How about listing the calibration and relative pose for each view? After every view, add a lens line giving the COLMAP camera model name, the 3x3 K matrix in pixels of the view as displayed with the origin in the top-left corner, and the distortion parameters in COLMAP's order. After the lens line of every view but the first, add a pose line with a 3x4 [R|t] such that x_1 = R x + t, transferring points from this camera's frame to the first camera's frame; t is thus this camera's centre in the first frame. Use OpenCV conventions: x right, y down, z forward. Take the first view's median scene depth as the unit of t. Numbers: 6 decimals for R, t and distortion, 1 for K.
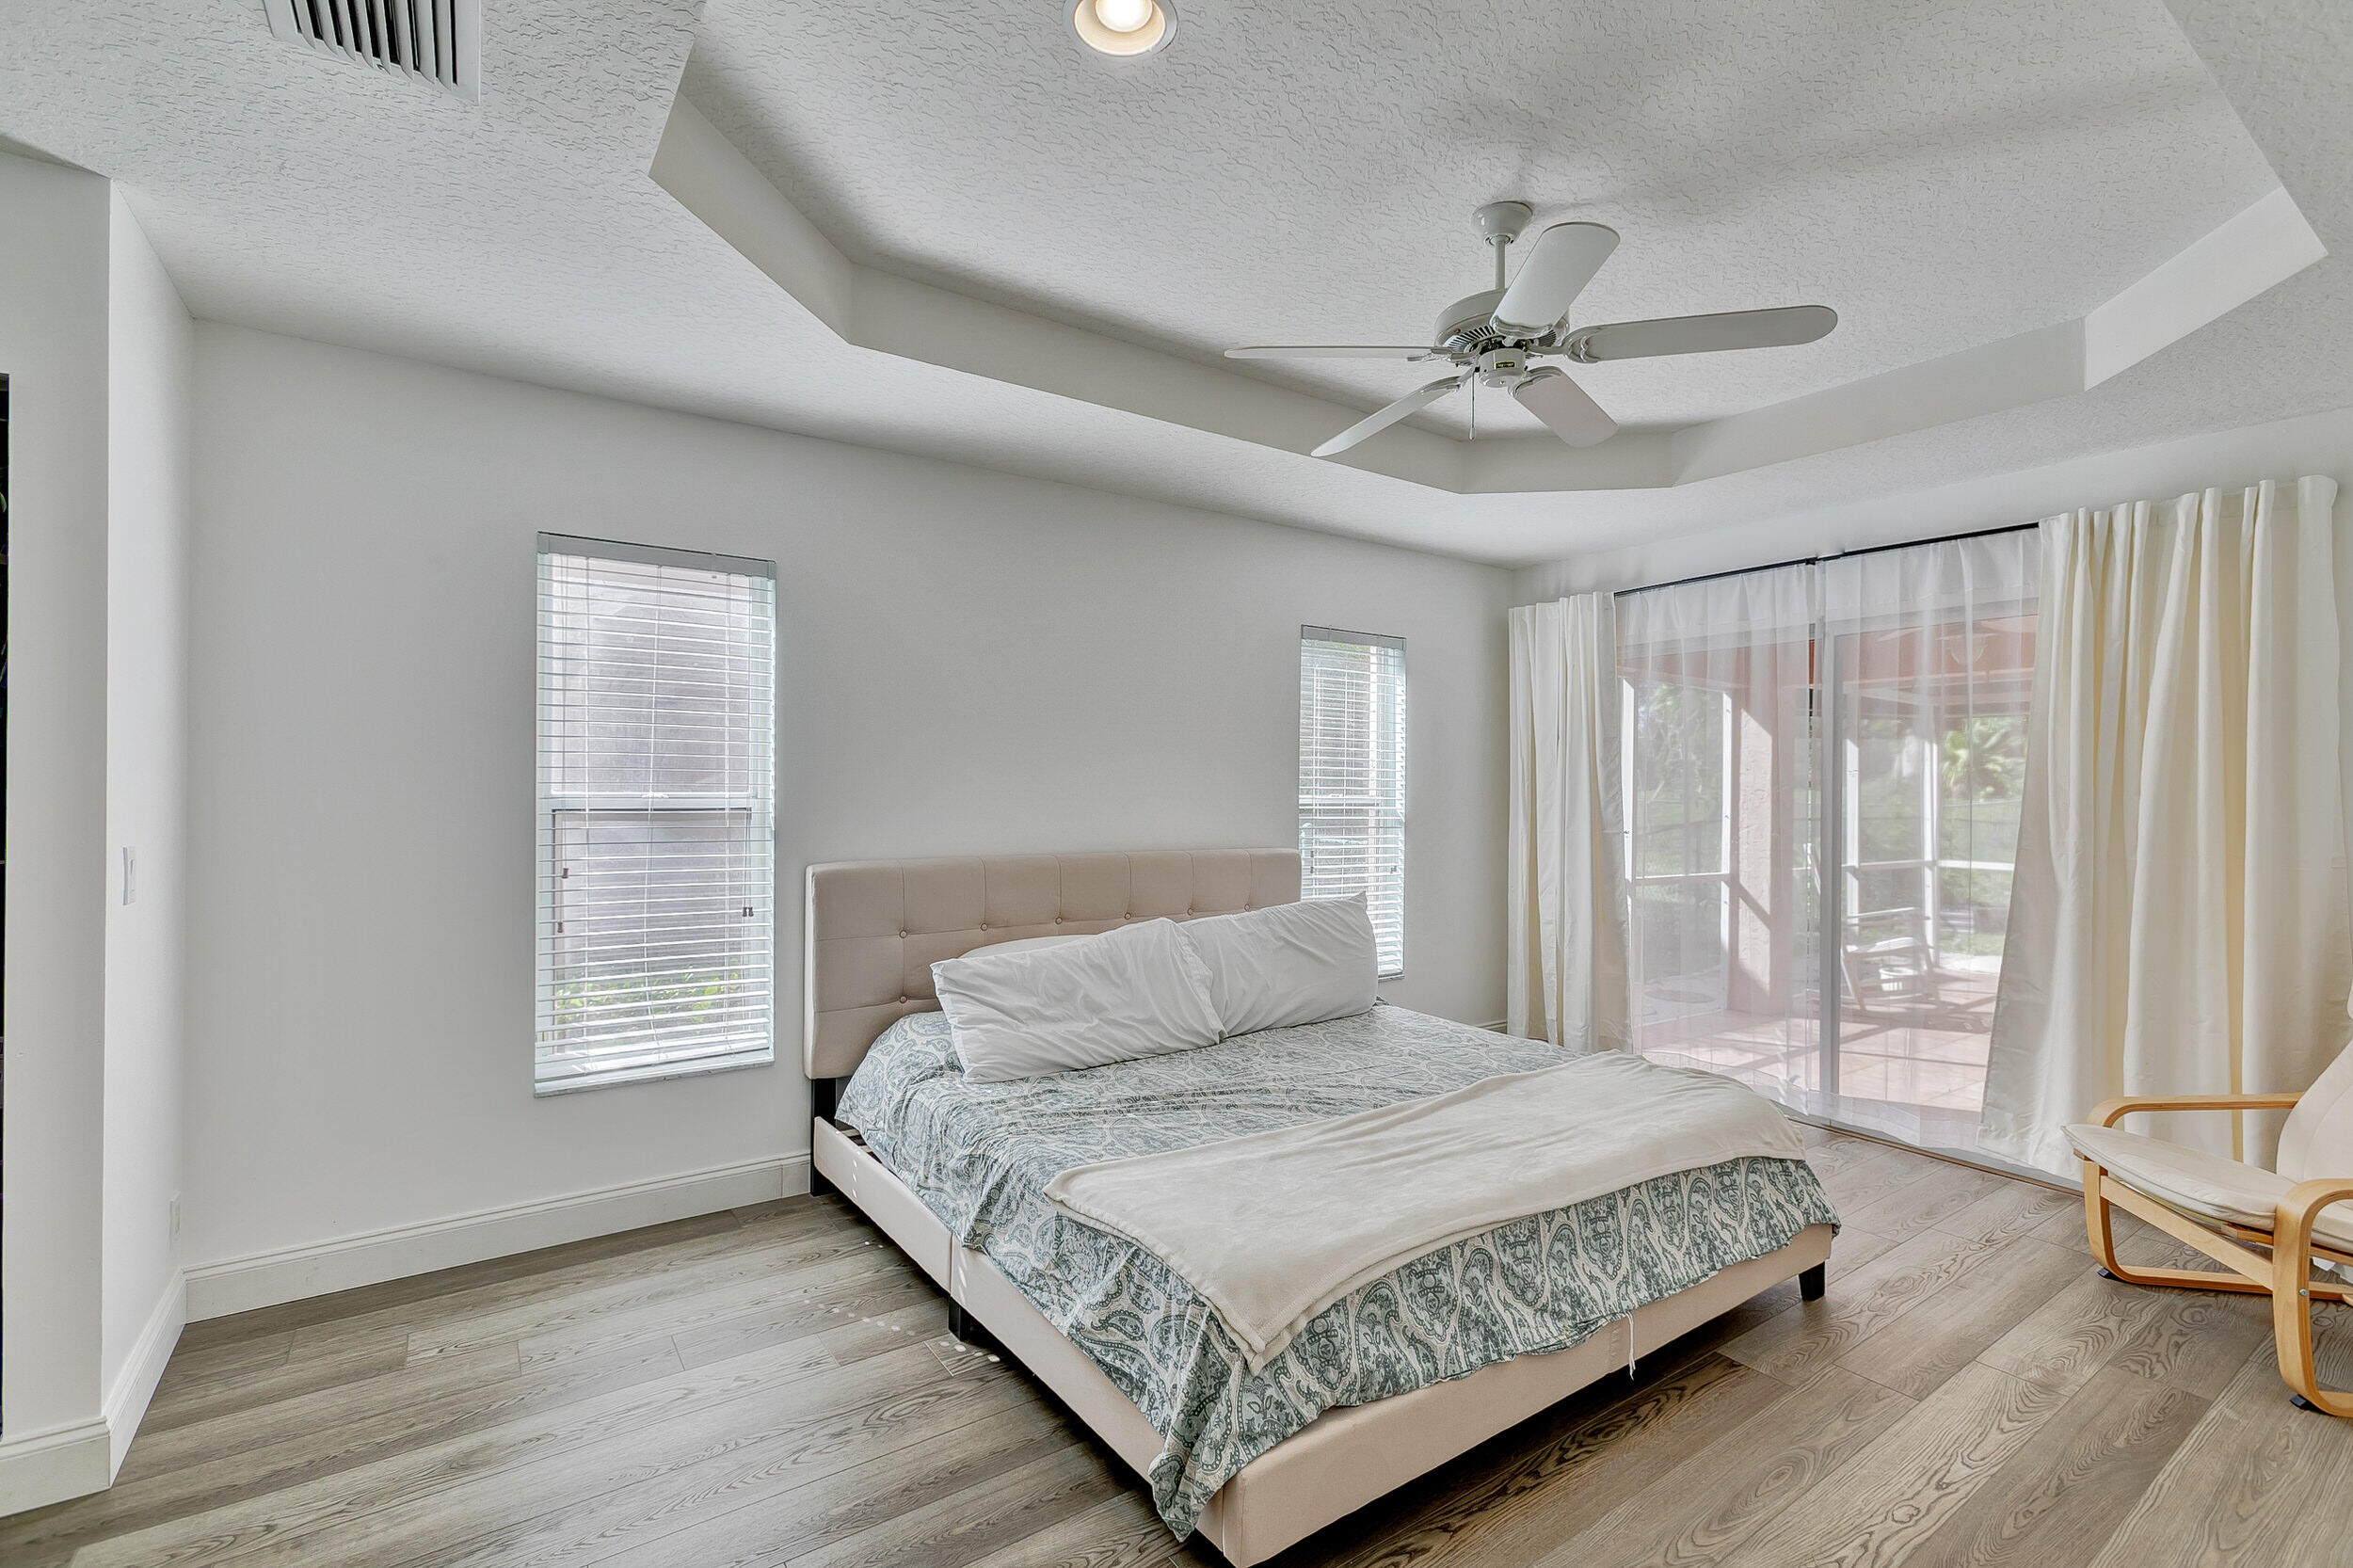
lens RADIAL K [[1038.3, 0, 1176.5], [0, 1038.3, 784.0], [0, 0, 1]] dist [-0.000191, 0.000271]
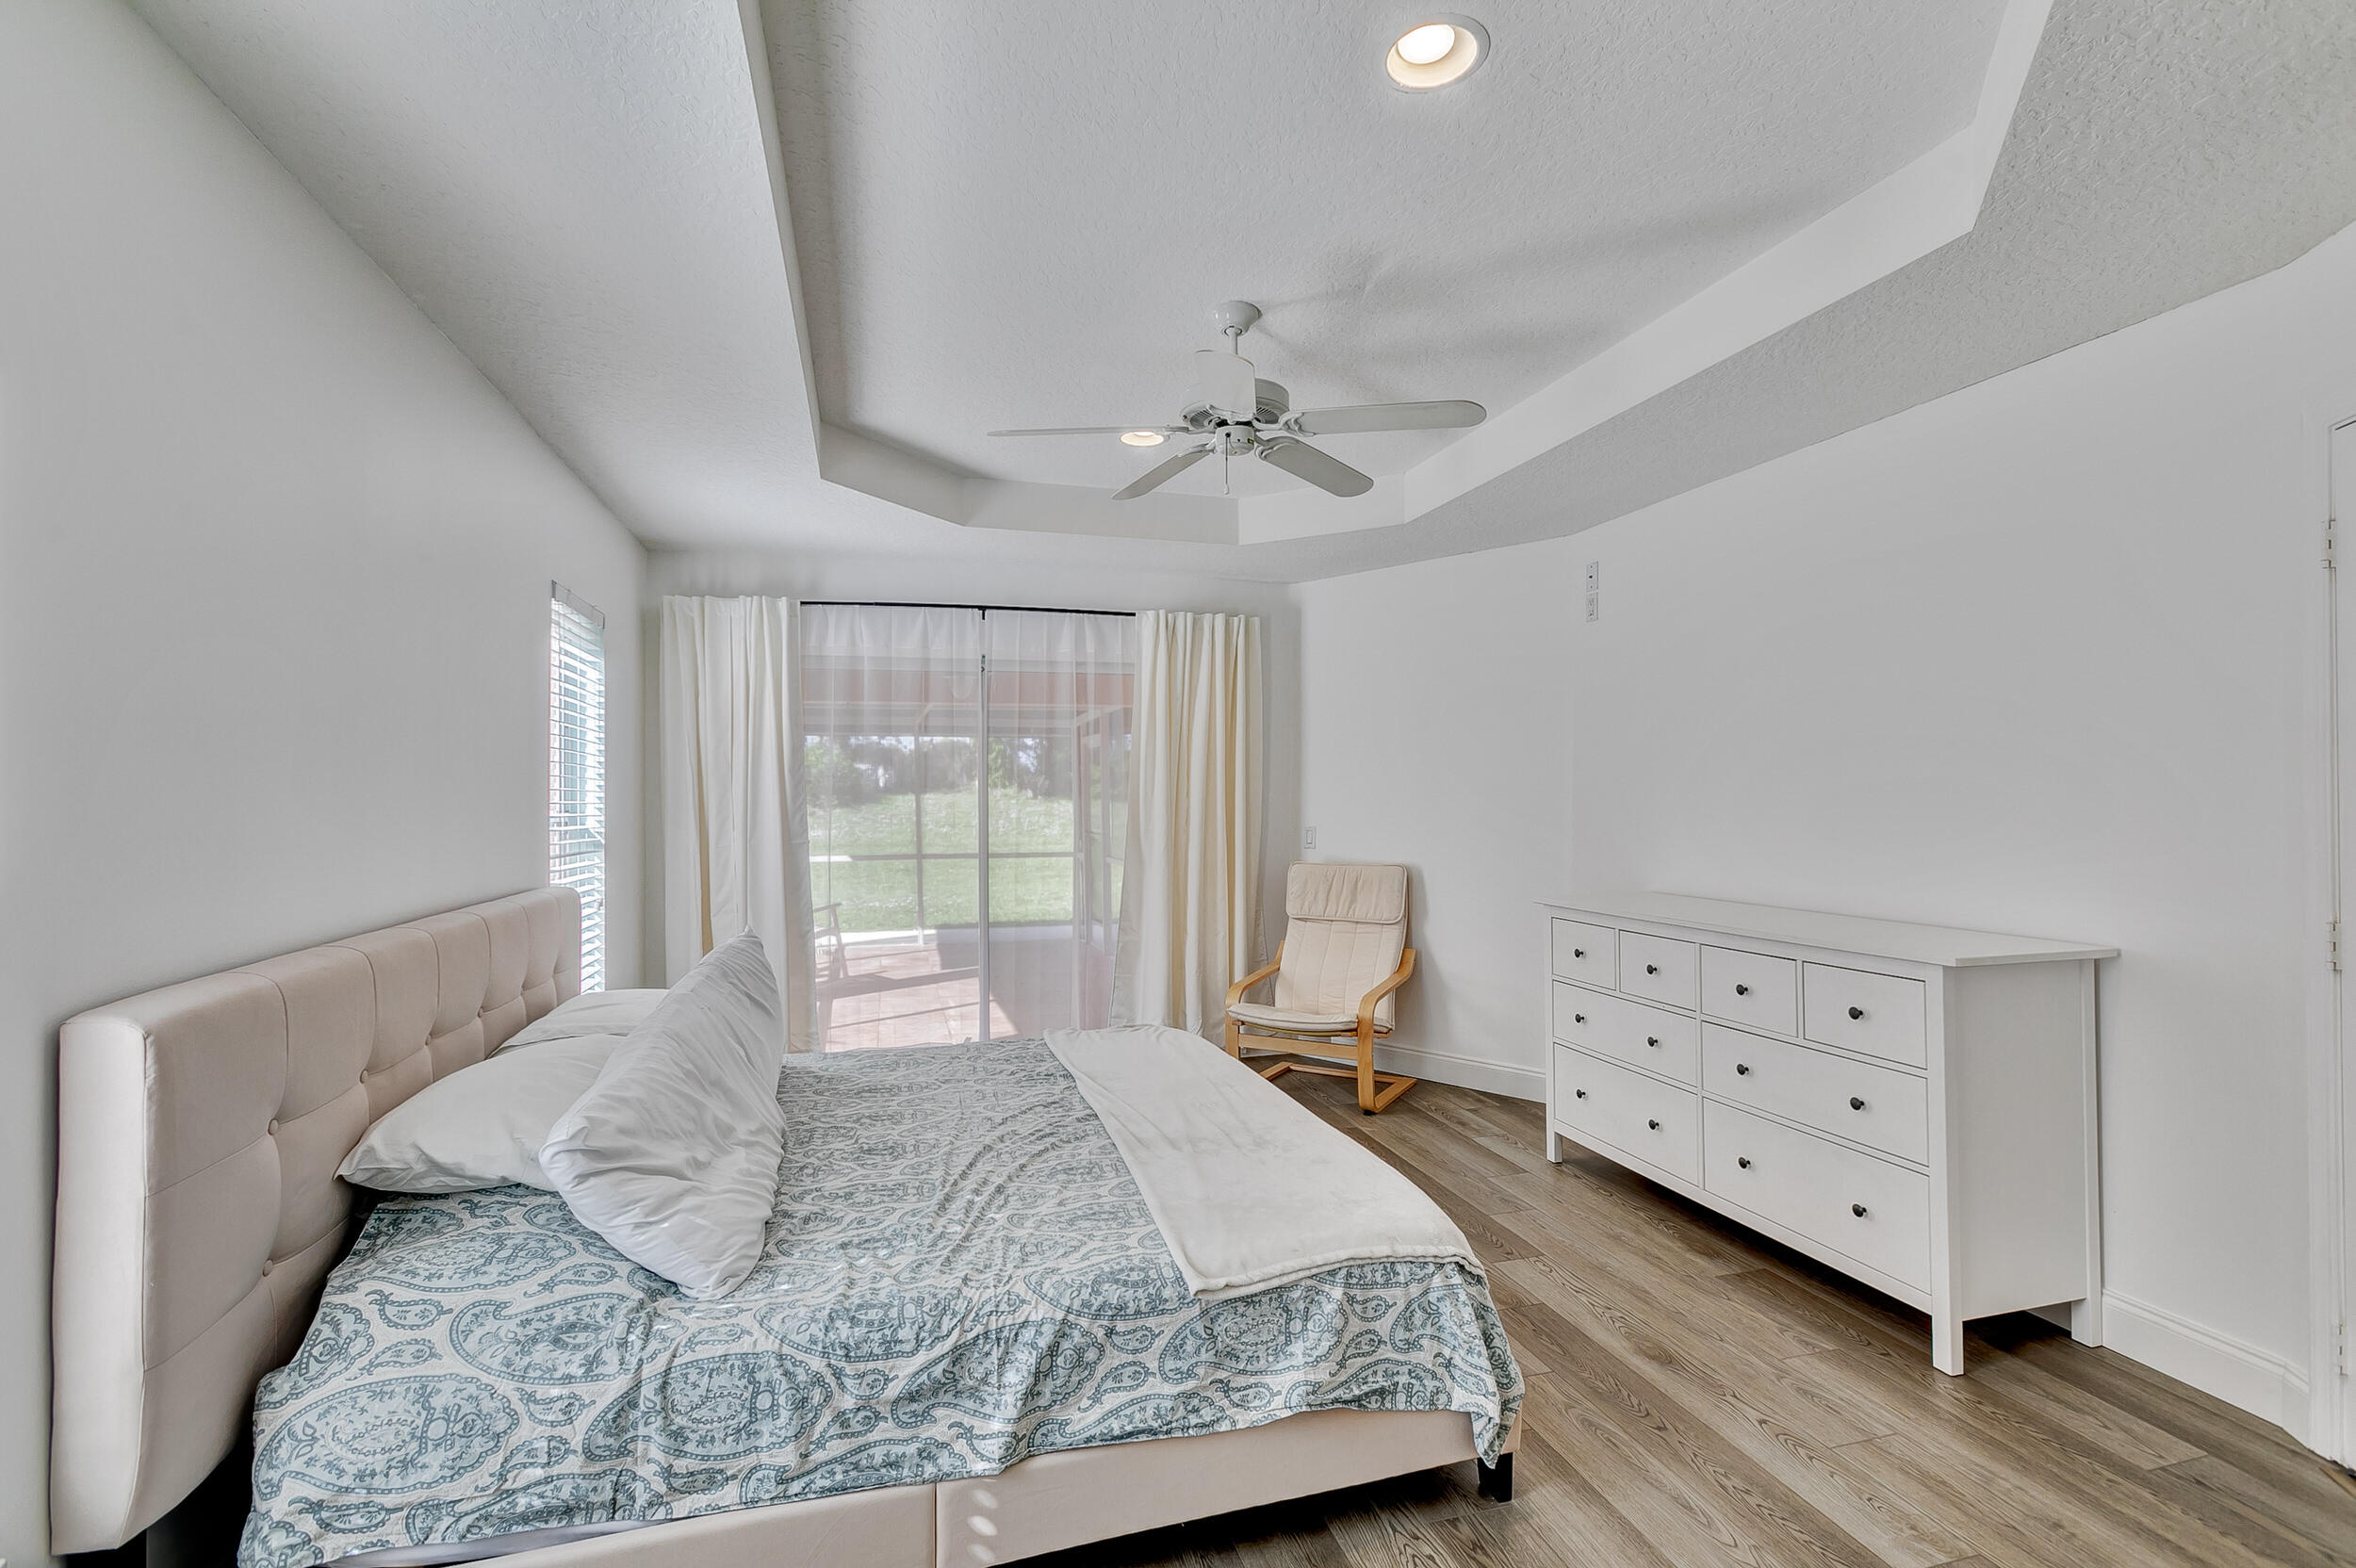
lens RADIAL K [[1052.5, 0, 1179.7], [0, 1052.5, 790.7], [0, 0, 1]] dist [-0.004249, 0.001470]
pose [[0.333538, -0.006664, 0.942713, -0.697837], [0.008898, 0.999953, 0.003920, -0.006444], [-0.942695, 0.007081, 0.333581, 0.555593]]
